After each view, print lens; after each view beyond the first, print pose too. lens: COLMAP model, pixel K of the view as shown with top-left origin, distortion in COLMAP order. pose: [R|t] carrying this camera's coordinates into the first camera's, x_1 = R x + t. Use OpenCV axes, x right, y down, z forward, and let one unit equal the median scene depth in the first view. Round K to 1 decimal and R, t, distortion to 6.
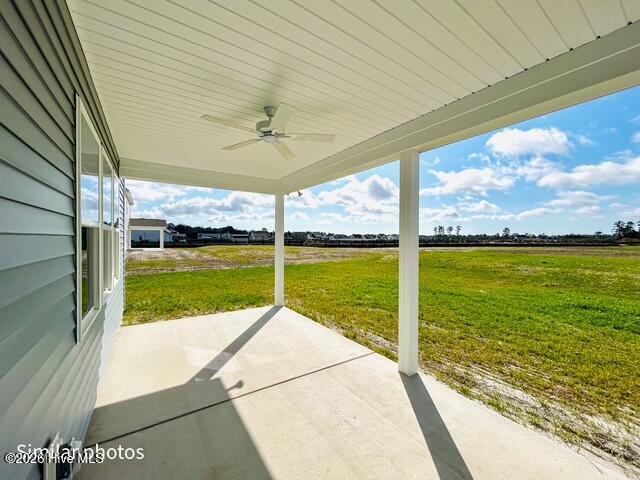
lens RADIAL K [[257.7, 0, 320.7], [0, 257.7, 240.9], [0, 0, 1]] dist [-0.000340, -0.000009]
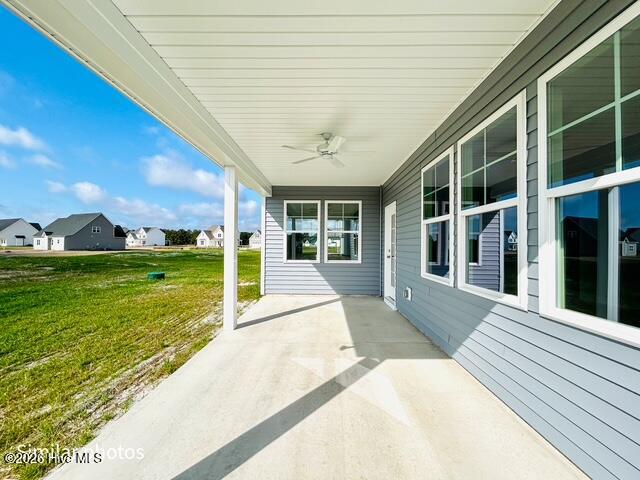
lens RADIAL K [[257.7, 0, 322.4], [0, 257.7, 241.4], [0, 0, 1]] dist [-0.000340, -0.000009]
pose [[-0.823117, -0.004620, 0.567854, -0.853771], [-0.008602, 0.999954, -0.004333, 0.055852], [-0.567807, -0.008452, -0.823118, 1.911294]]
